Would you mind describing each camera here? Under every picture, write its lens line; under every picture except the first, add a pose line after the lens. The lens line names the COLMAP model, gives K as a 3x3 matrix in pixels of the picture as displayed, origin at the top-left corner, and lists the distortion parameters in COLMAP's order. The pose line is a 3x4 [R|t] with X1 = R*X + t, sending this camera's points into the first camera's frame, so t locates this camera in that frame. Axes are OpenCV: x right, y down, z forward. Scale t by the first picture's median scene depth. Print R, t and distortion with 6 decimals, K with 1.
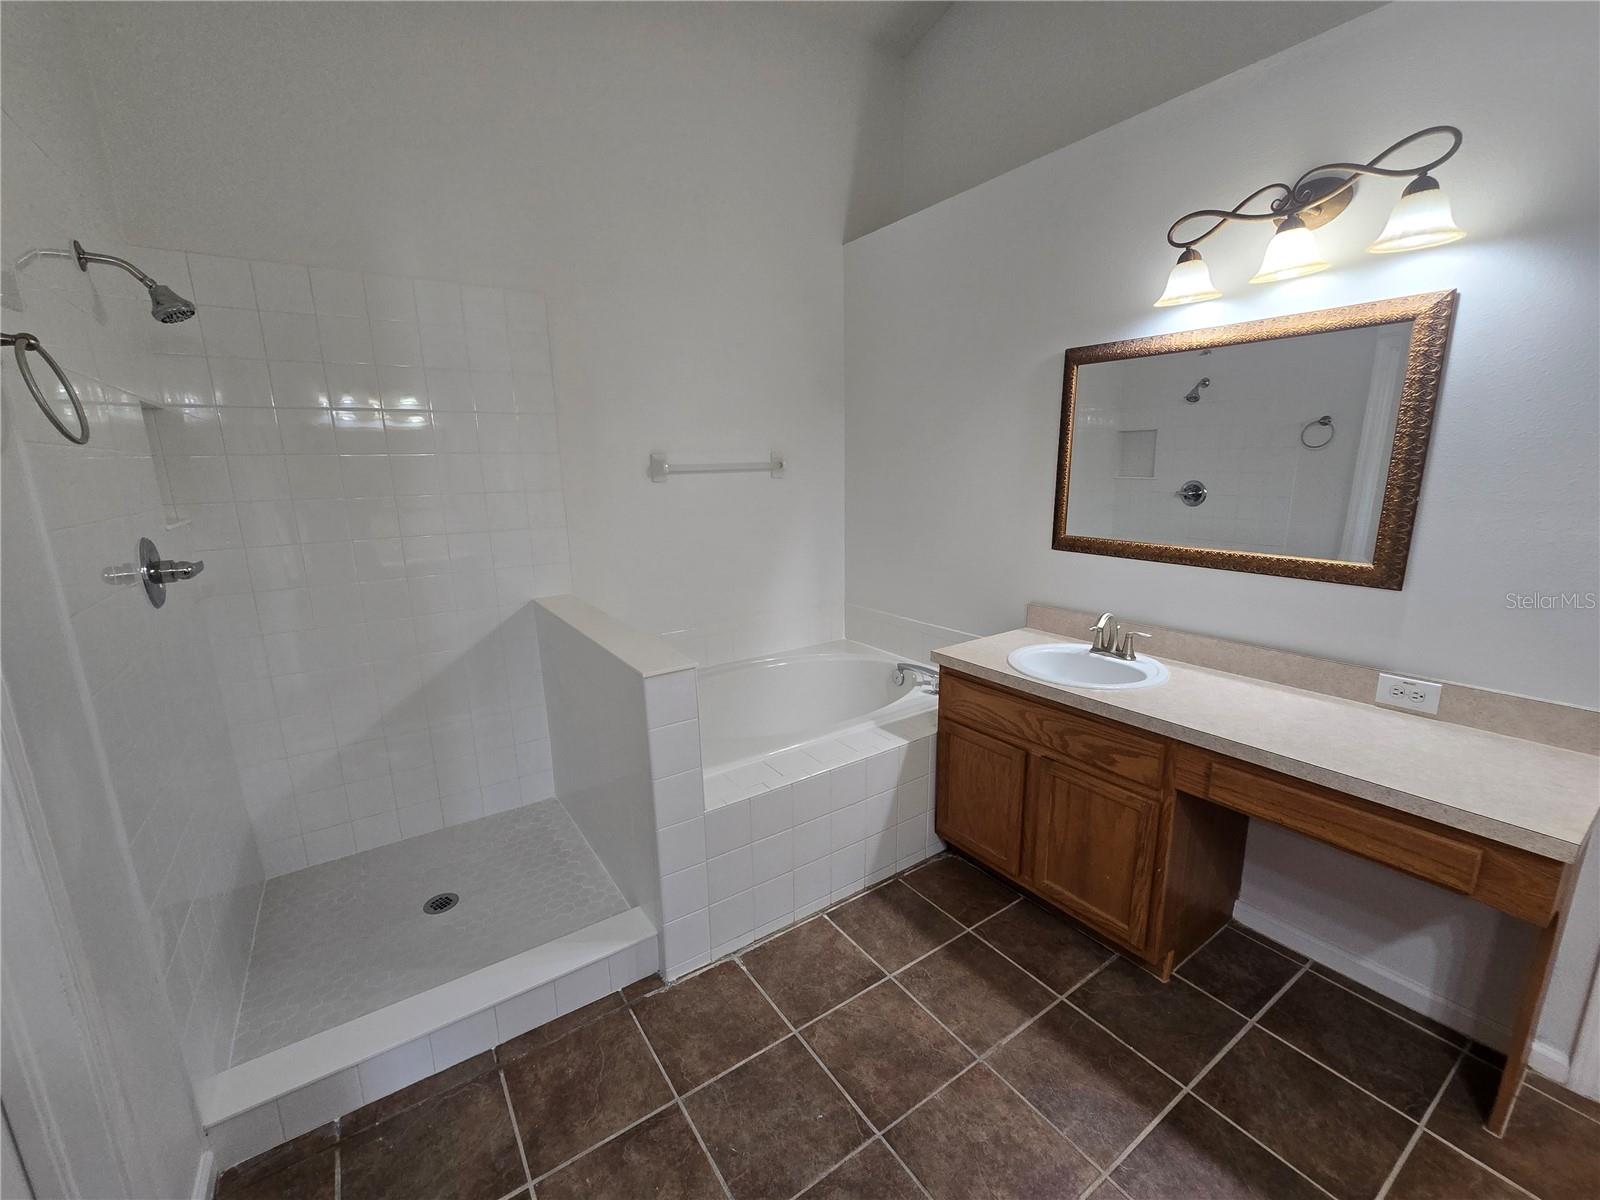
lens RADIAL K [[656.2, 0, 793.8], [0, 656.2, 606.6], [0, 0, 1]] dist [-0.001876, 0.000654]
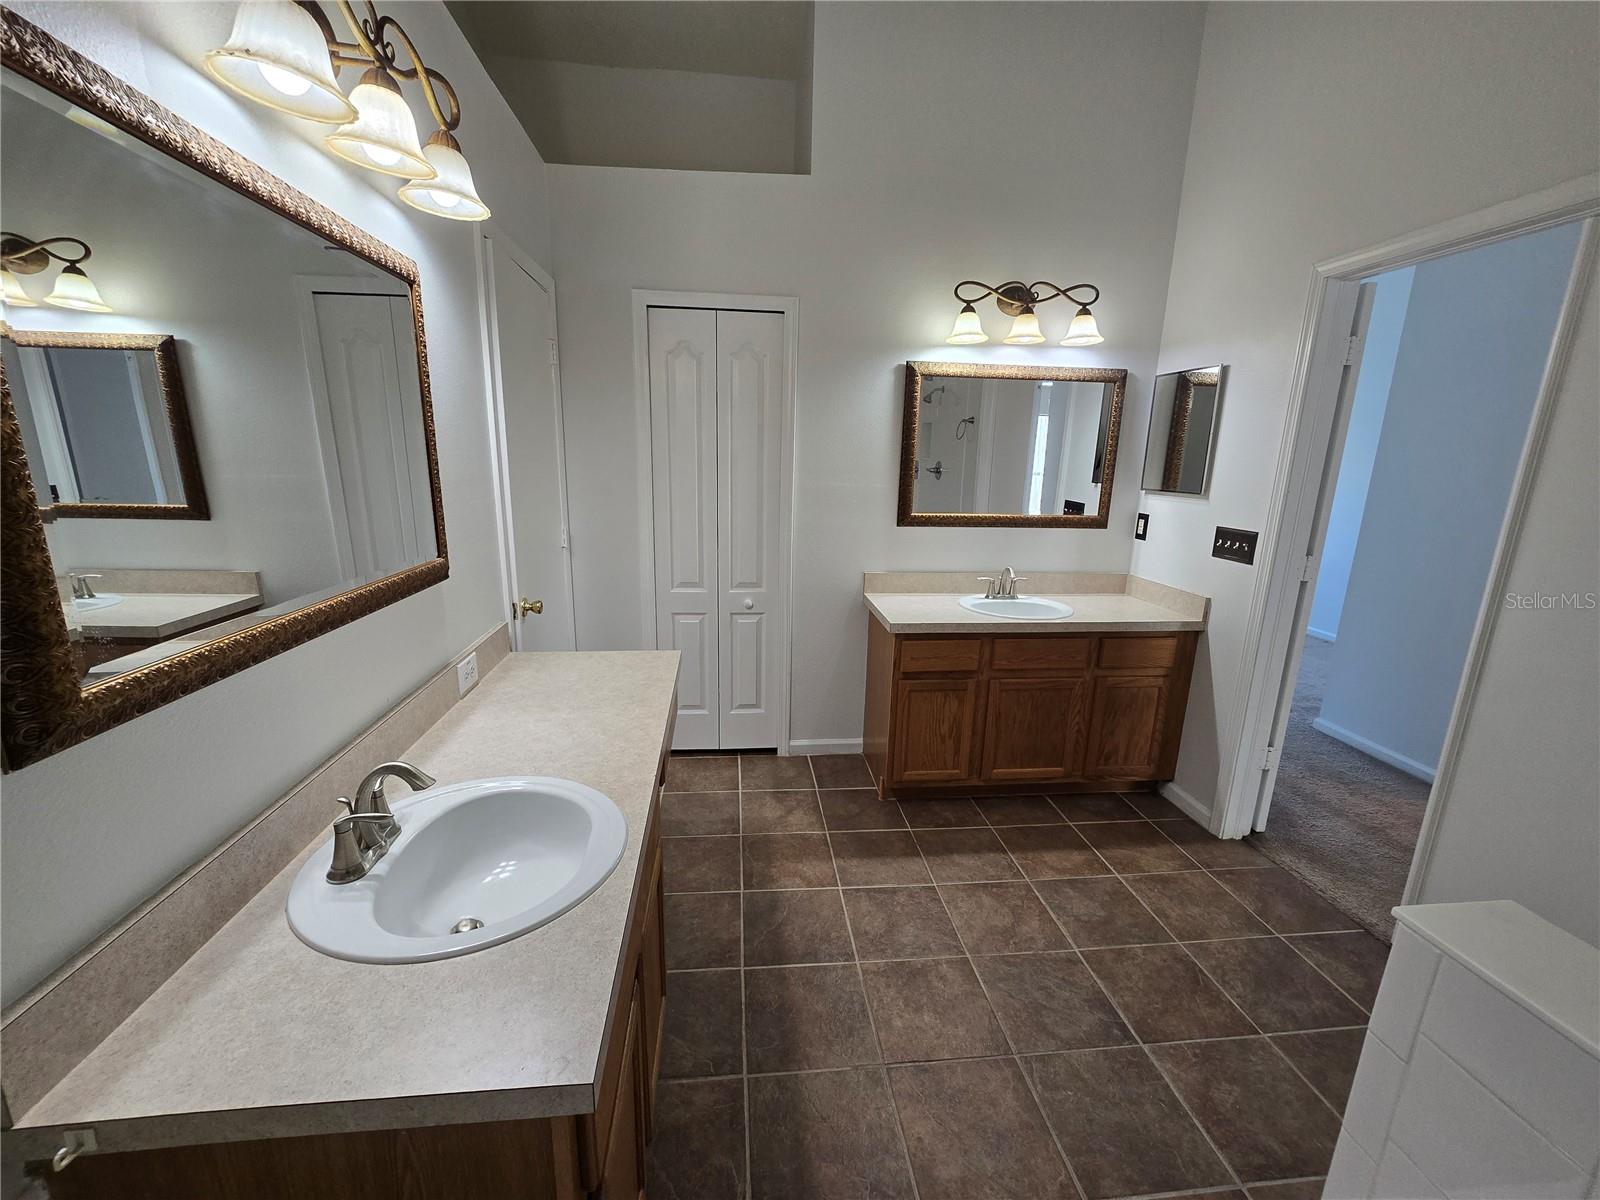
lens RADIAL K [[656.2, 0, 793.8], [0, 656.2, 606.6], [0, 0, 1]] dist [-0.001876, 0.000654]
pose [[-0.882212, -0.113003, 0.457092, 0.035033], [0.089267, 0.913028, 0.398010, -0.329479], [-0.462314, 0.391932, -0.795396, 1.569100]]
